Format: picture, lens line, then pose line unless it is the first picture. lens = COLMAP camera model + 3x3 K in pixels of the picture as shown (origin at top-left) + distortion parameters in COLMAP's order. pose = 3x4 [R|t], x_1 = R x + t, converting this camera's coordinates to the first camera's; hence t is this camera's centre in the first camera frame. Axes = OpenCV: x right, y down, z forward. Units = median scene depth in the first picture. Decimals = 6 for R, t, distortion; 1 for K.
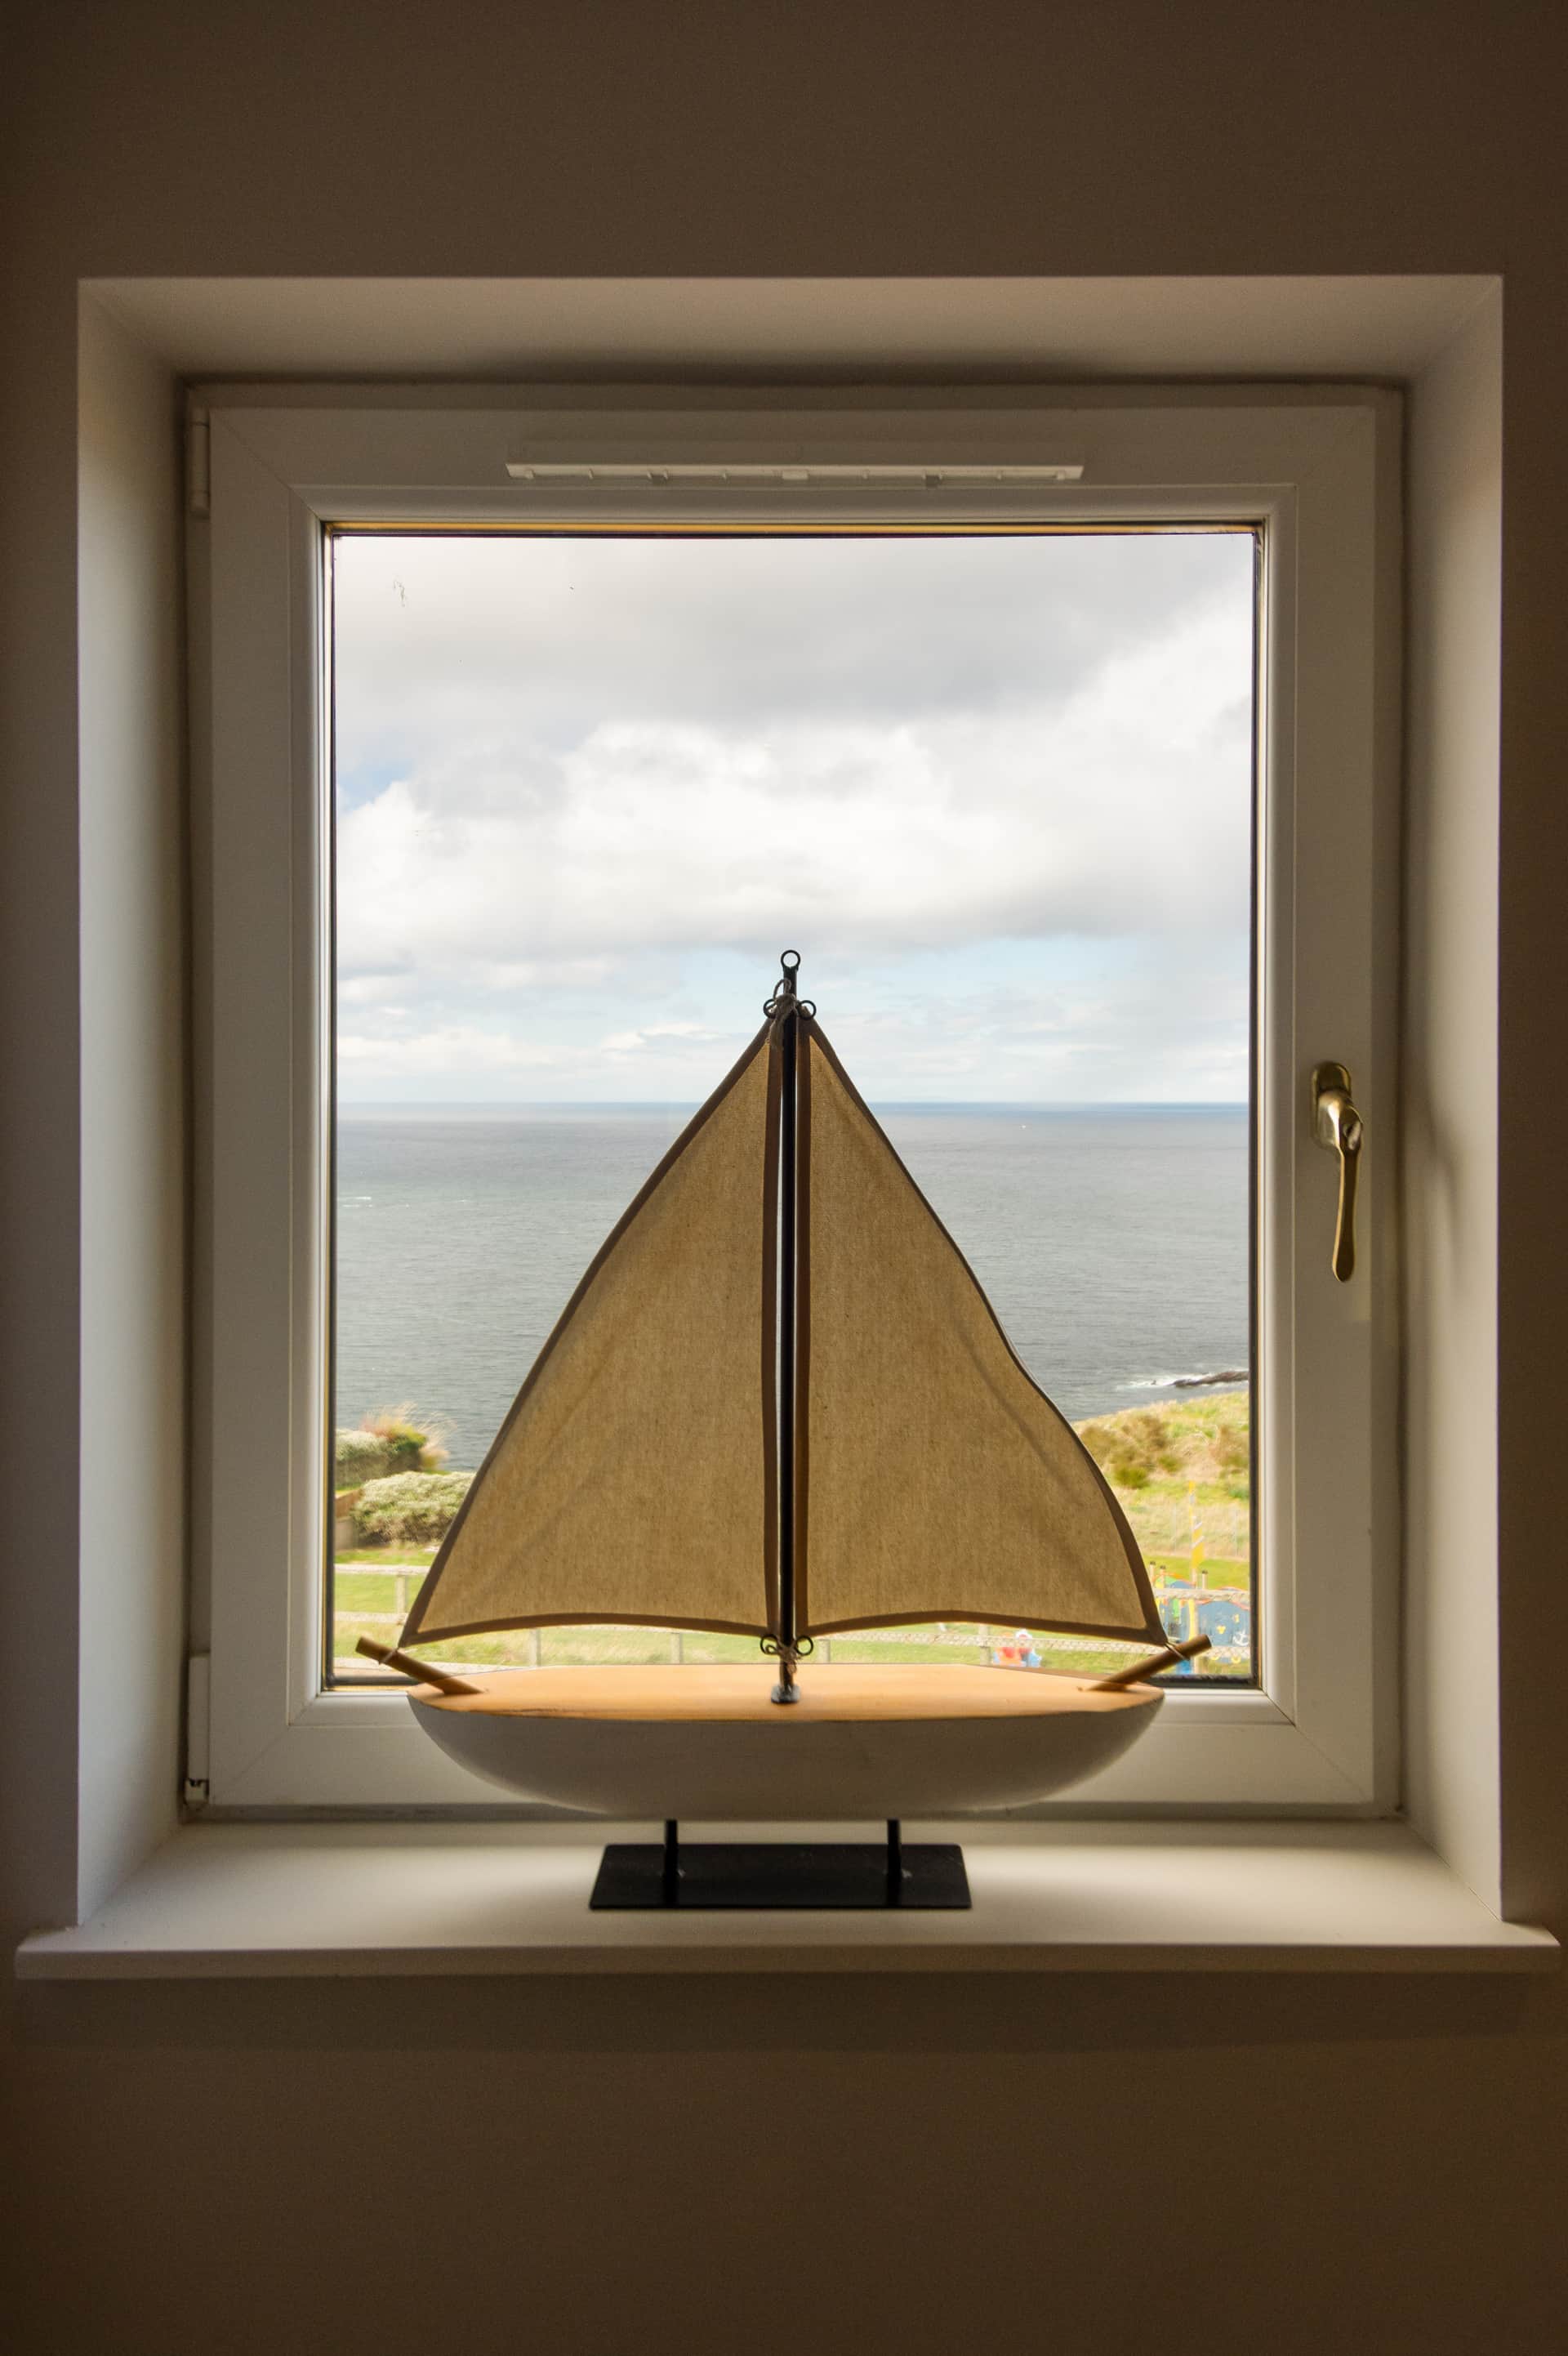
lens RADIAL K [[1526.2, 0, 784.0], [0, 1526.2, 1178.0], [0, 0, 1]] dist [0.000924, 0.000165]
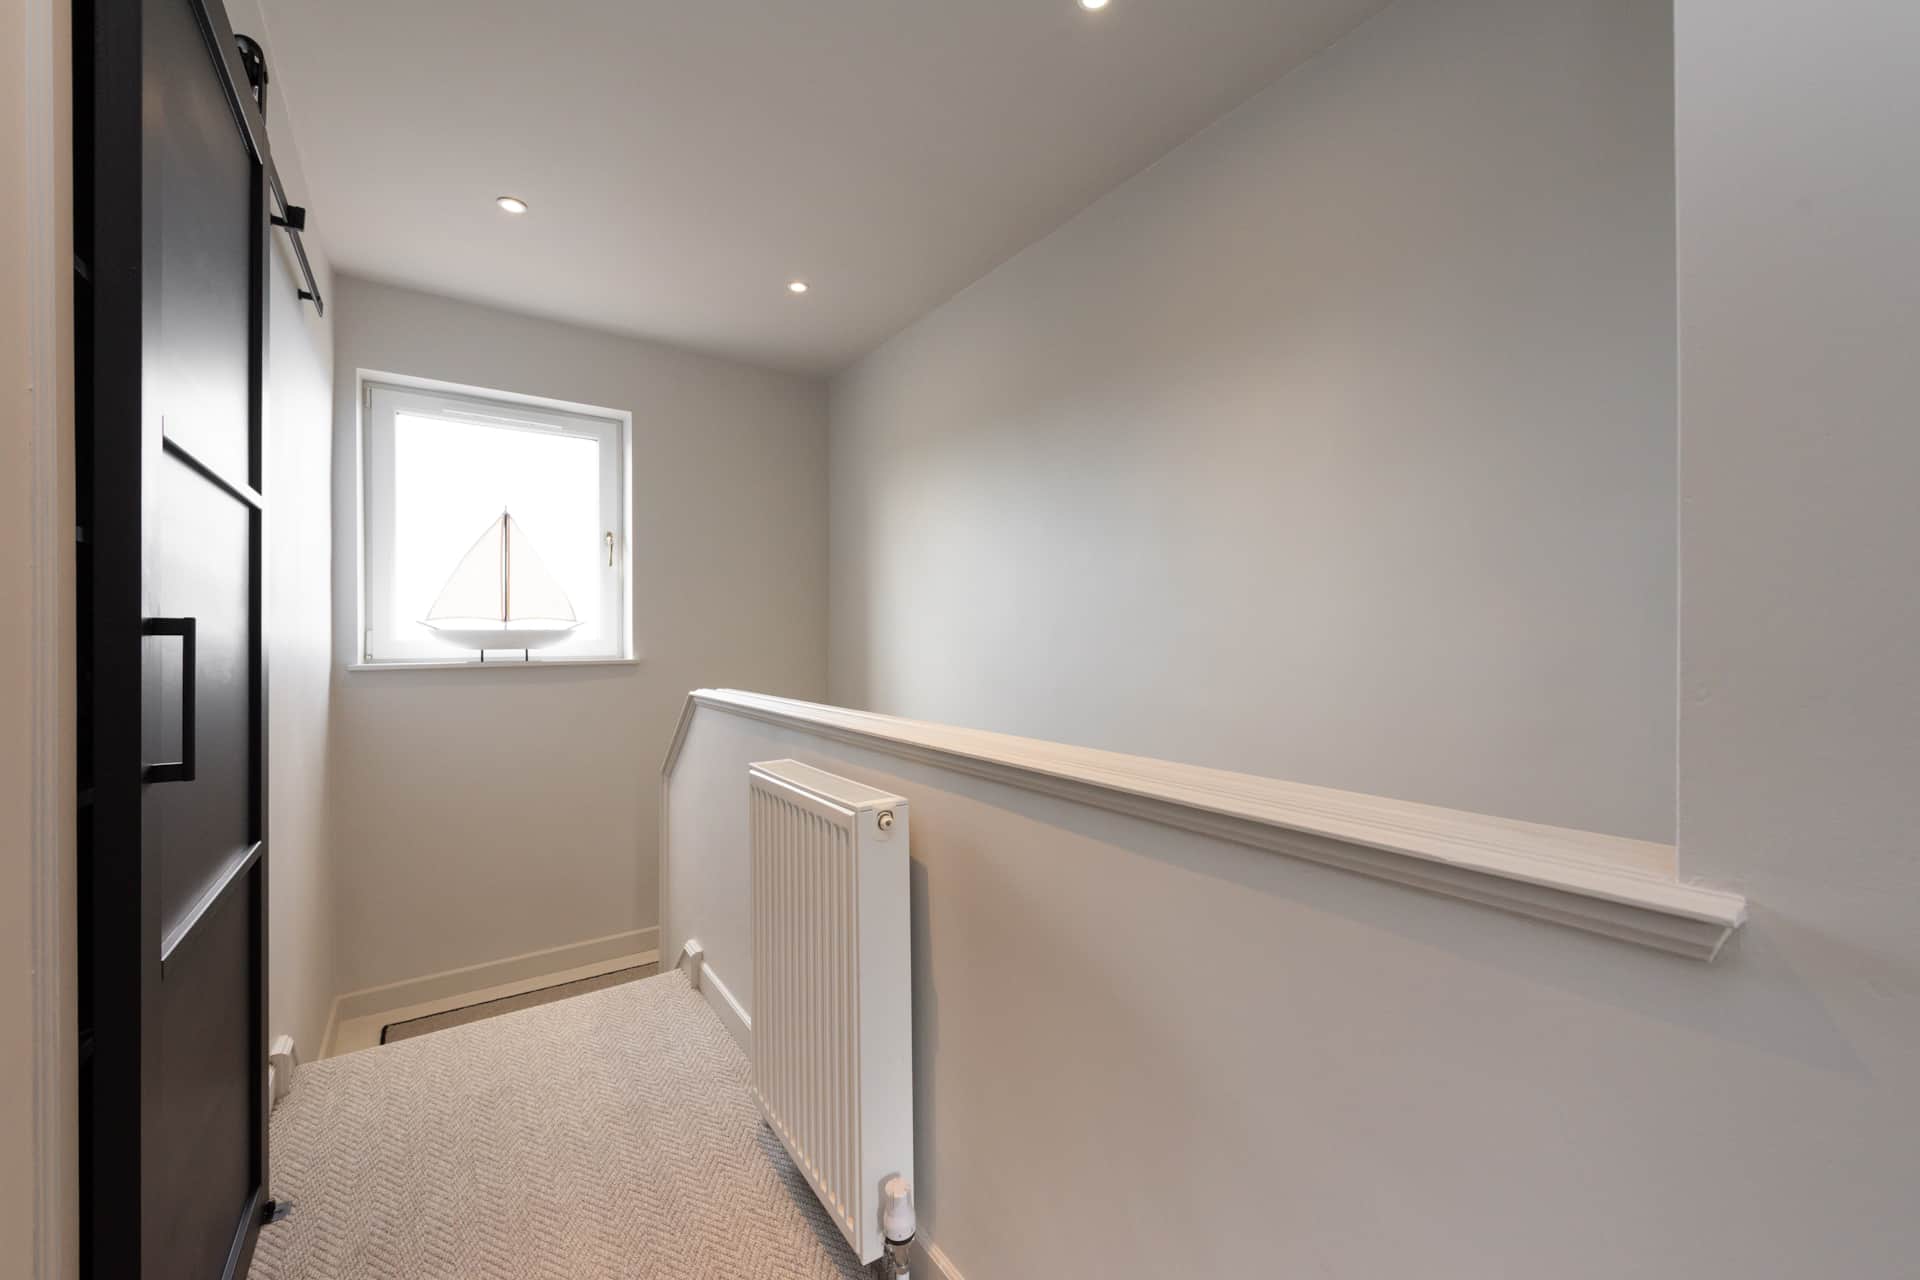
lens RADIAL K [[748.7, 0, 962.0], [0, 748.7, 632.2], [0, 0, 1]] dist [0.000036, -0.000007]
pose [[0.817590, -0.000632, 0.575800, -0.203750], [0.003715, 0.999984, -0.004178, 0.337389], [-0.575788, 0.005556, 0.817580, -2.210718]]
